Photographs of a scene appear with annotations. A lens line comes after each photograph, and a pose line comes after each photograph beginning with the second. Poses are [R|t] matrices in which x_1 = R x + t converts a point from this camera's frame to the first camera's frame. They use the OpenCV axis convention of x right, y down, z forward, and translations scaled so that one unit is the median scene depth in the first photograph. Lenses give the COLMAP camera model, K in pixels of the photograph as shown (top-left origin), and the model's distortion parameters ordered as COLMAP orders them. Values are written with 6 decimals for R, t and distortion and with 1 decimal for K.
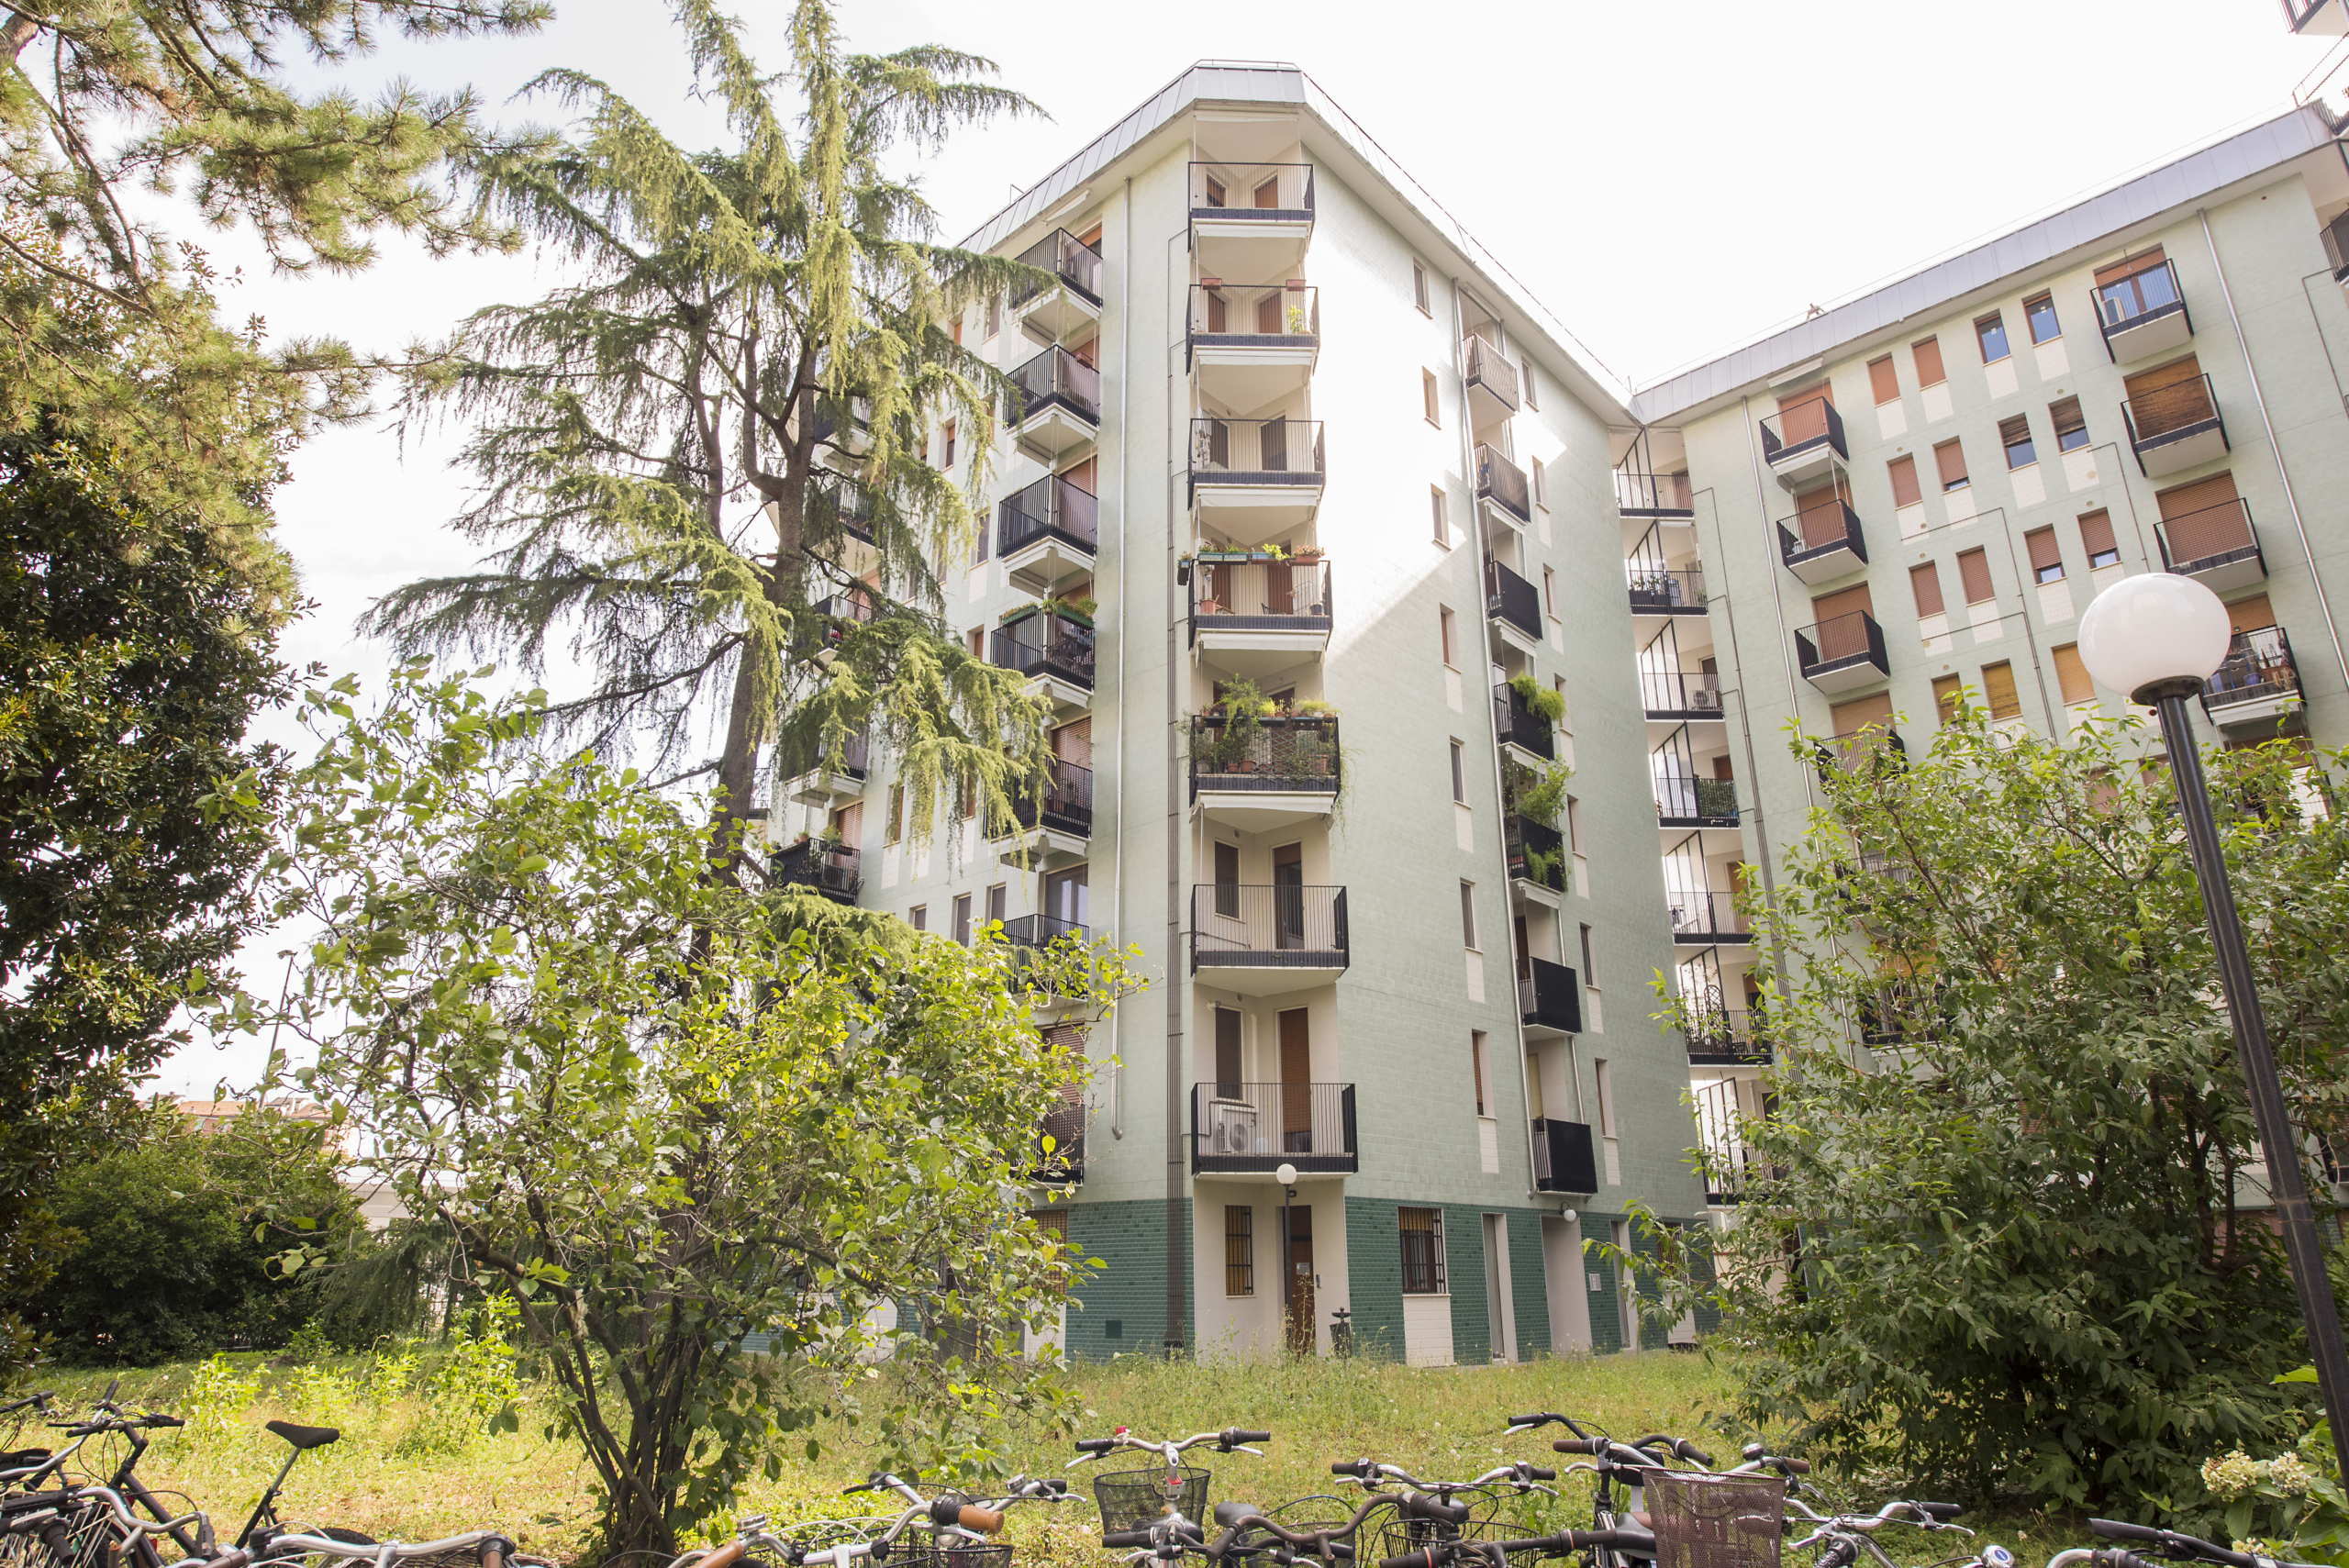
lens RADIAL K [[1440.6, 0, 1174.5], [0, 1440.6, 784.0], [0, 0, 1]] dist [-0.001615, -0.000493]
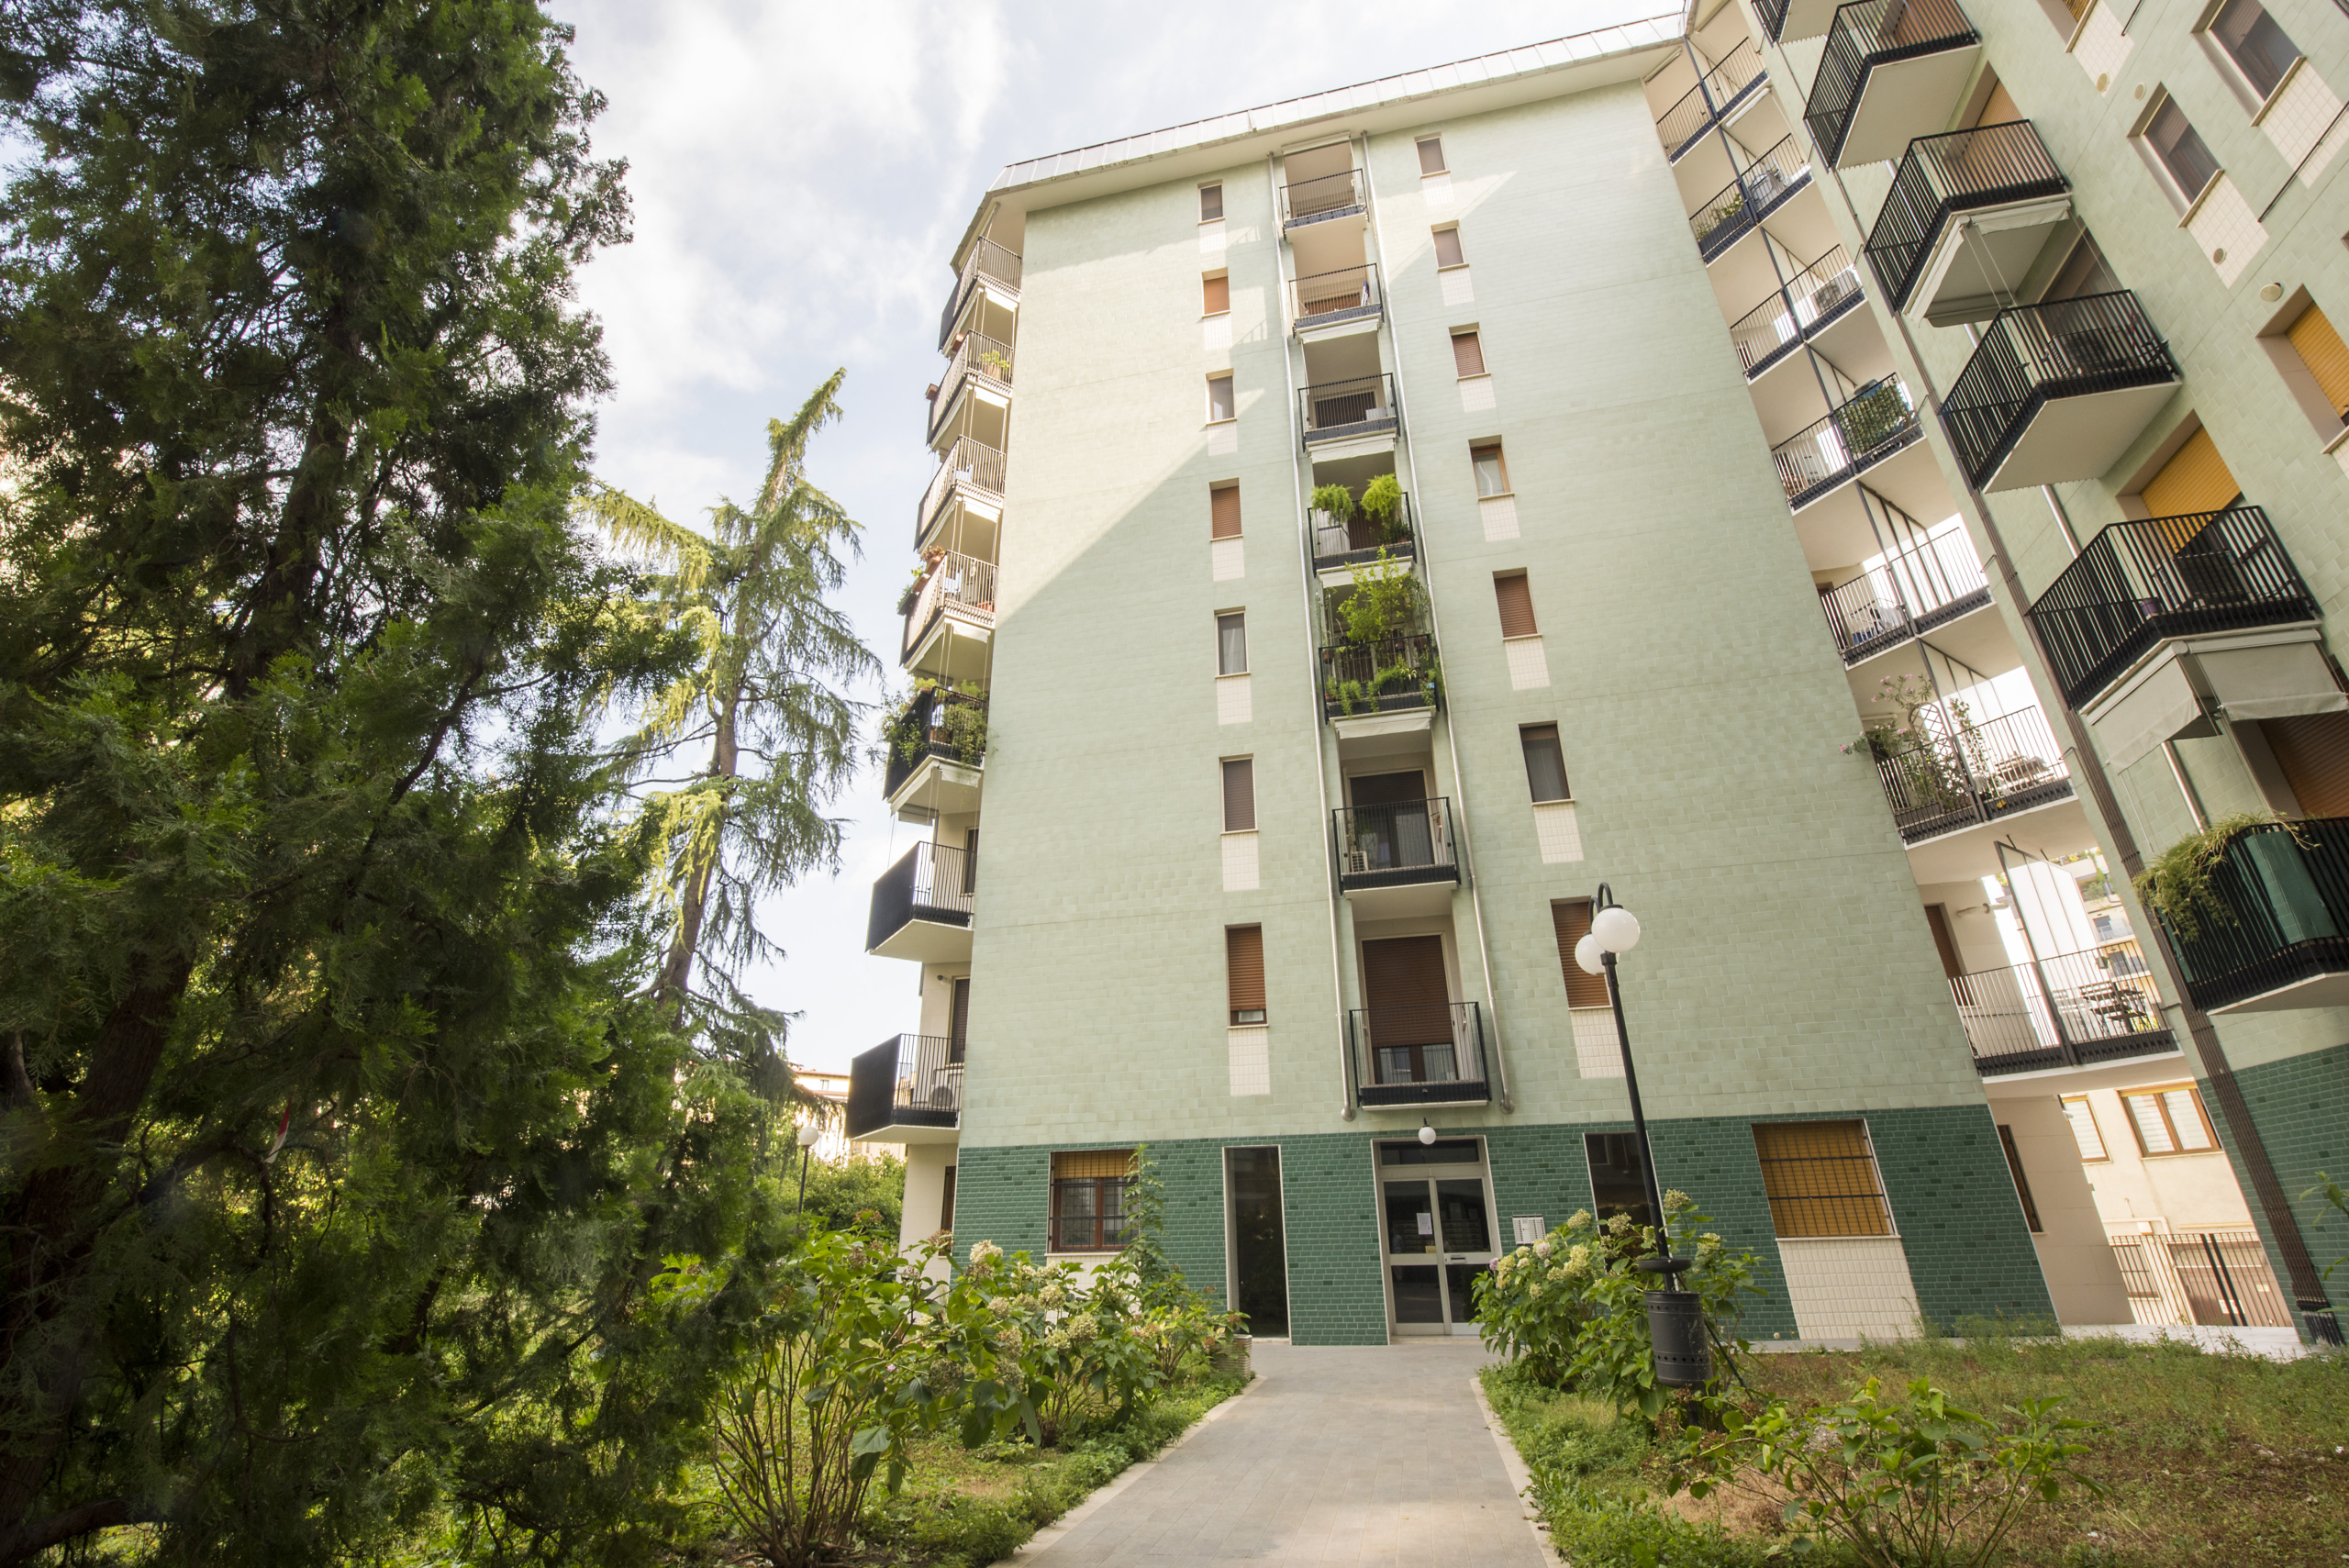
lens RADIAL K [[1036.7, 0, 1174.5], [0, 1036.7, 784.0], [0, 0, 1]] dist [-0.008218, -0.005071]
pose [[0.494800, -0.362139, -0.789954, 0.703520], [0.299689, 0.924375, -0.236047, 0.228679], [0.815695, -0.119944, 0.565910, 0.645462]]
